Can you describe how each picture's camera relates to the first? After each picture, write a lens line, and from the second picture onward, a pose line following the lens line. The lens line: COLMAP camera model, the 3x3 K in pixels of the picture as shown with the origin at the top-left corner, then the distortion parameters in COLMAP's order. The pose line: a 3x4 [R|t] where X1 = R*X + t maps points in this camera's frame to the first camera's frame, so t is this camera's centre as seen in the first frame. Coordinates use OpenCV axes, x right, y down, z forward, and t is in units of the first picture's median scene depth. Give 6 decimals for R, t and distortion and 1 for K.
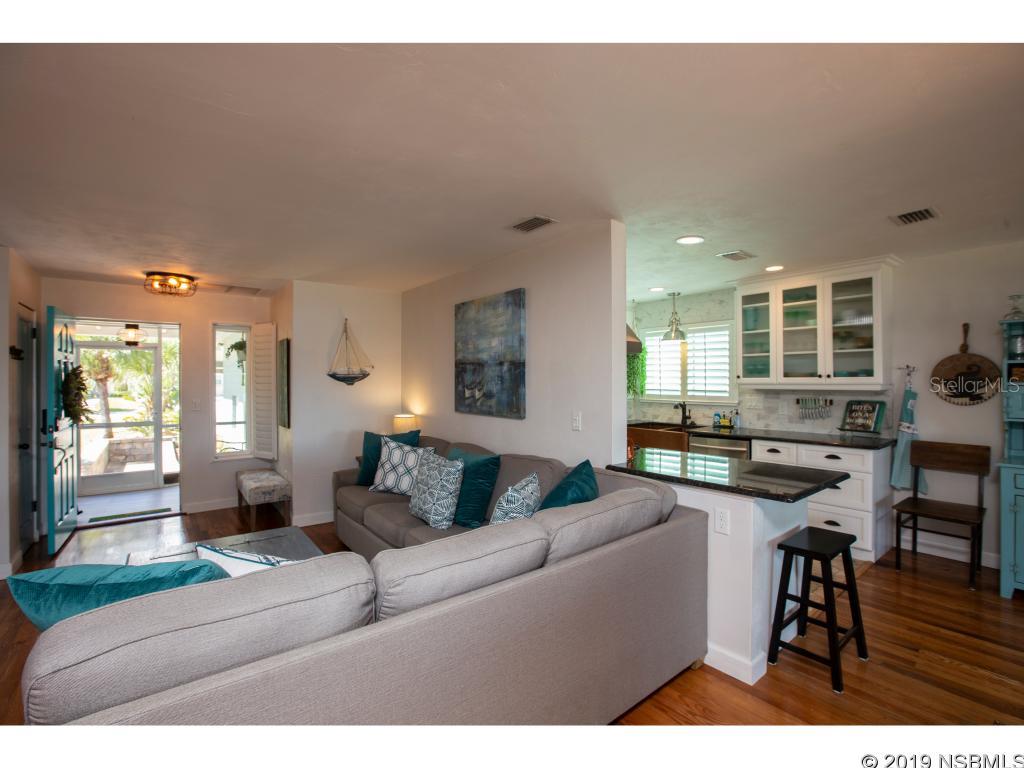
lens RADIAL K [[468.4, 0, 512.0], [0, 468.4, 384.0], [0, 0, 1]] dist [-0.026644, 0.000548]
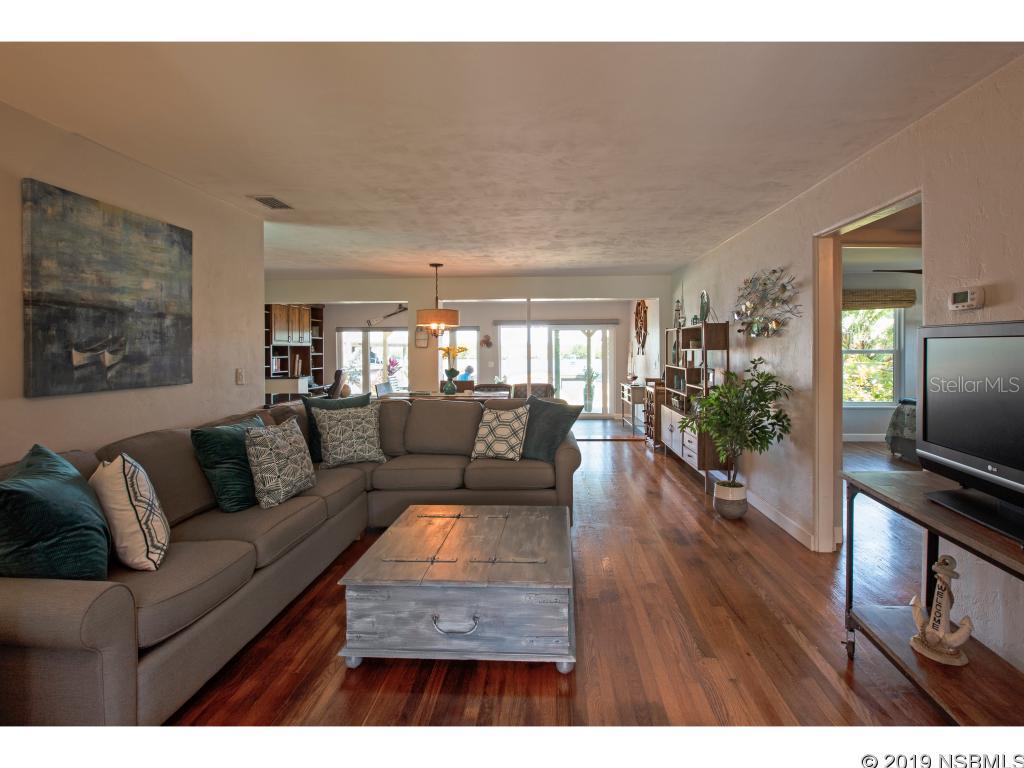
lens RADIAL K [[484.7, 0, 528.2], [0, 484.7, 363.7], [0, 0, 1]] dist [-0.030269, 0.000651]
pose [[-0.755841, -0.014028, 0.654605, -0.886863], [0.008484, 0.999477, 0.031215, 0.013562], [-0.654700, 0.029147, -0.755327, 1.096144]]
